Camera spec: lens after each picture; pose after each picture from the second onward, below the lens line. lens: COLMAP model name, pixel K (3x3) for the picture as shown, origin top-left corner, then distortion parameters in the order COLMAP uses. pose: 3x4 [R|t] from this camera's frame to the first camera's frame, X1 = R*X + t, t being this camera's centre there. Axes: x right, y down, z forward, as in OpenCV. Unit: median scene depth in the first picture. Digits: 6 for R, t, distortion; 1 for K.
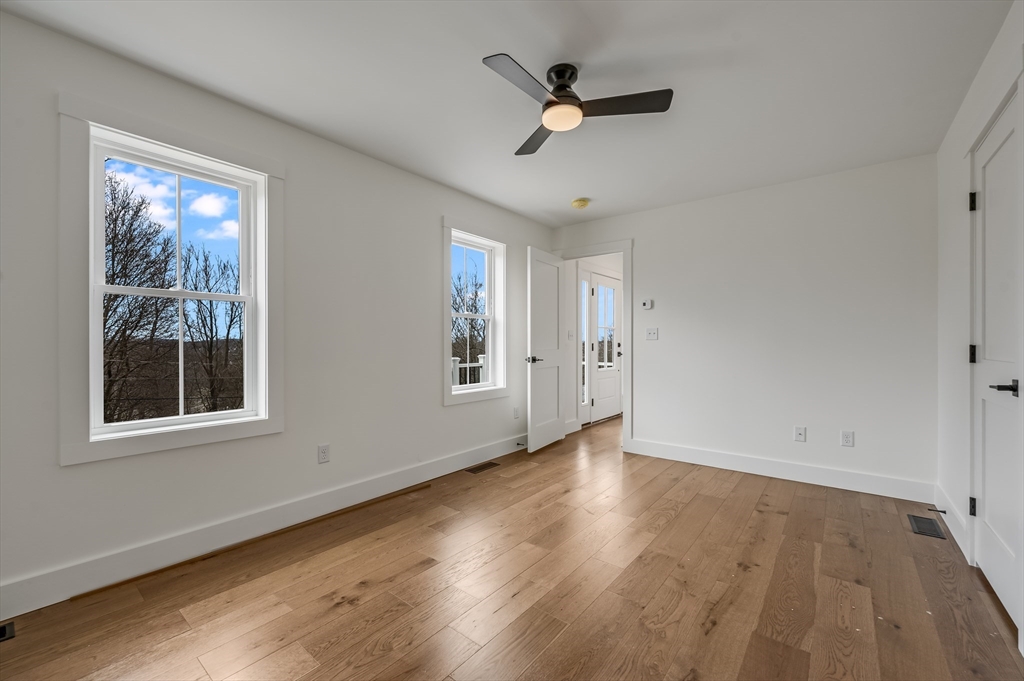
lens RADIAL K [[423.2, 0, 519.2], [0, 423.2, 340.2], [0, 0, 1]] dist [0.005001, 0.000475]
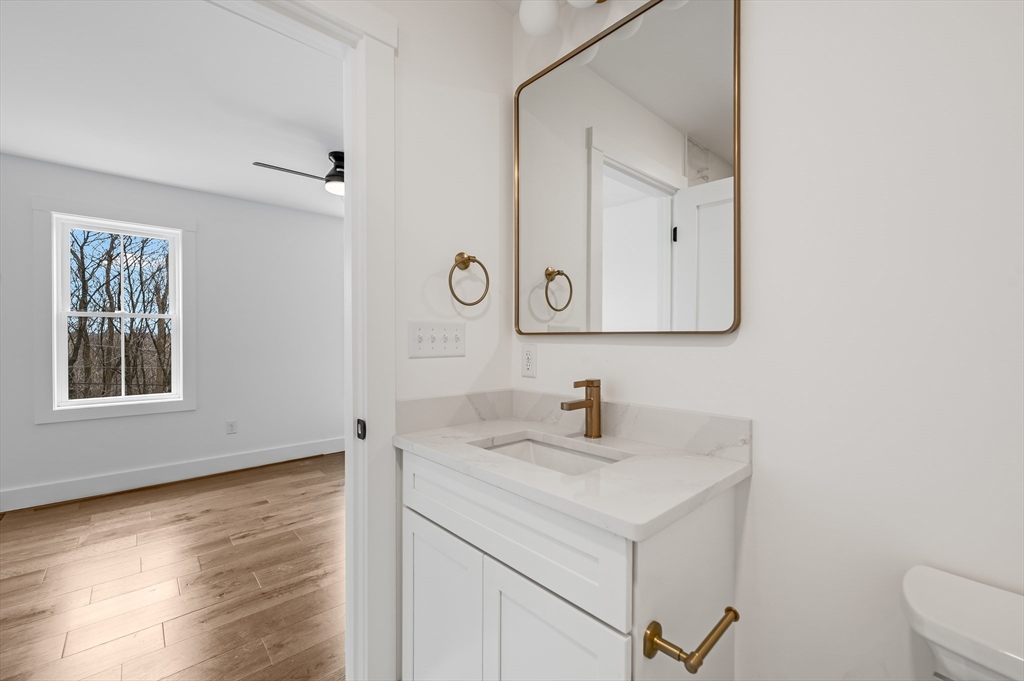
lens RADIAL K [[423.2, 0, 510.0], [0, 423.2, 339.1], [0, 0, 1]] dist [0.005001, 0.000475]
pose [[0.986534, 0.002481, -0.163536, 0.840133], [-0.000923, 0.999953, 0.009603, -0.042696], [0.163552, -0.009323, 0.986491, -0.268924]]
